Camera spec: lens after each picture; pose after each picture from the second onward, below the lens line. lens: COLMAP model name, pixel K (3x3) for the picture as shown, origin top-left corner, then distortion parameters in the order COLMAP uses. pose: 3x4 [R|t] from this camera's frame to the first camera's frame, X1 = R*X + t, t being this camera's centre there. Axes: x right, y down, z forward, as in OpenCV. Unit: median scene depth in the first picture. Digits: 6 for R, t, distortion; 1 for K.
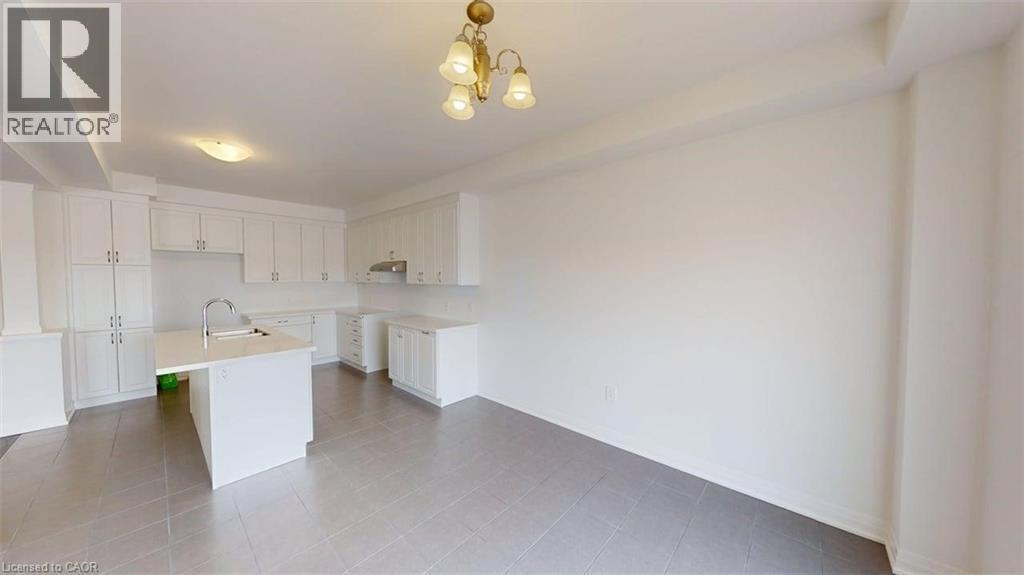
lens RADIAL K [[324.3, 0, 509.7], [0, 324.3, 291.5], [0, 0, 1]] dist [-0.000195, -0.000023]
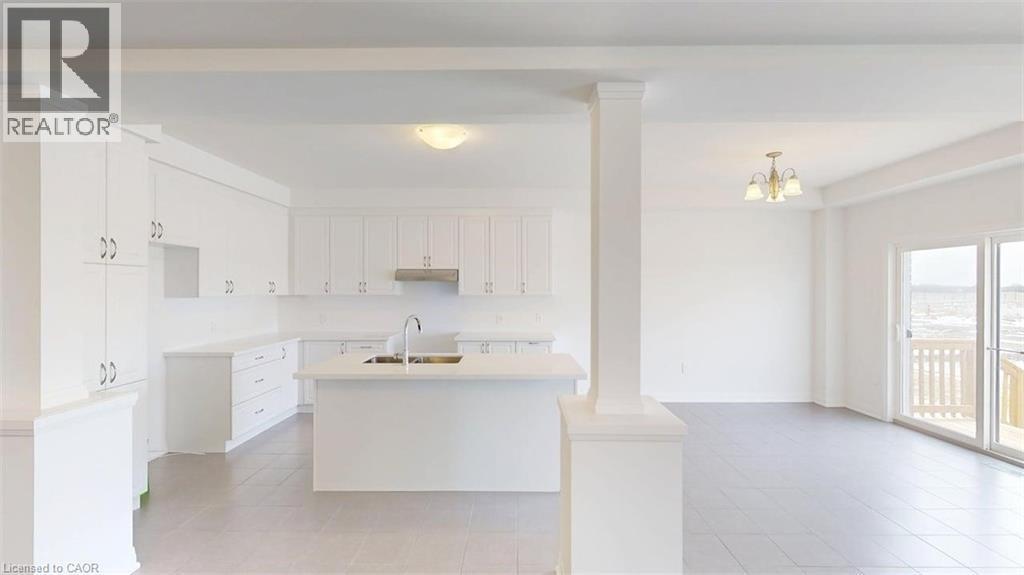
lens RADIAL K [[444.5, 0, 491.2], [0, 444.5, 290.9], [0, 0, 1]] dist [0.000133, -0.000031]
pose [[0.780129, -0.003293, 0.625610, -0.988676], [0.024701, 0.999369, -0.025541, -0.005223], [-0.625131, 0.035378, 0.779717, 0.049305]]
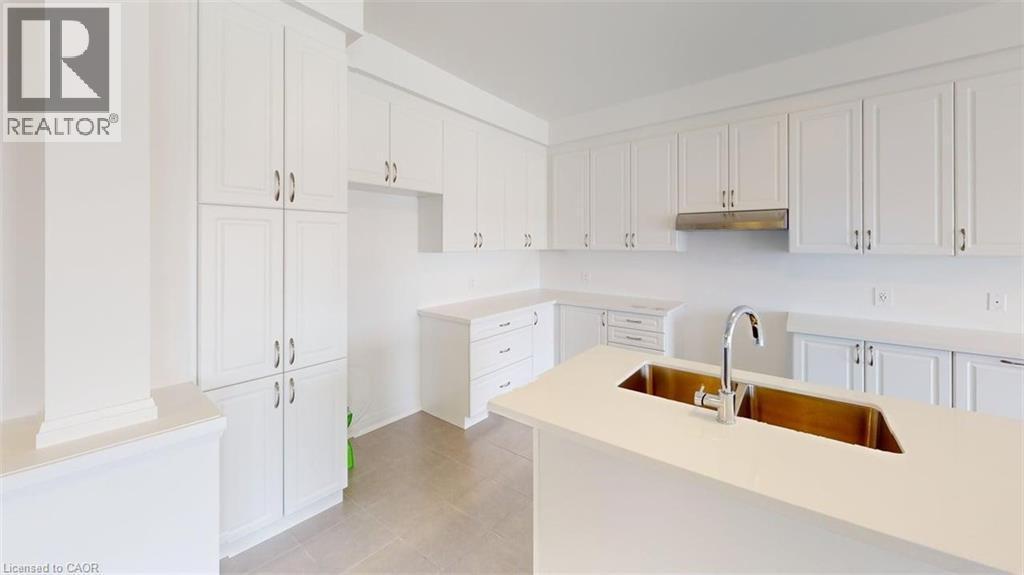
lens RADIAL K [[367.4, 0, 516.3], [0, 367.4, 277.9], [0, 0, 1]] dist [0.015947, 0.000025]
pose [[0.997009, -0.008844, 0.076778, -0.811306], [0.004566, 0.998436, 0.055715, -0.019238], [-0.077150, -0.055198, 0.995490, 0.447135]]
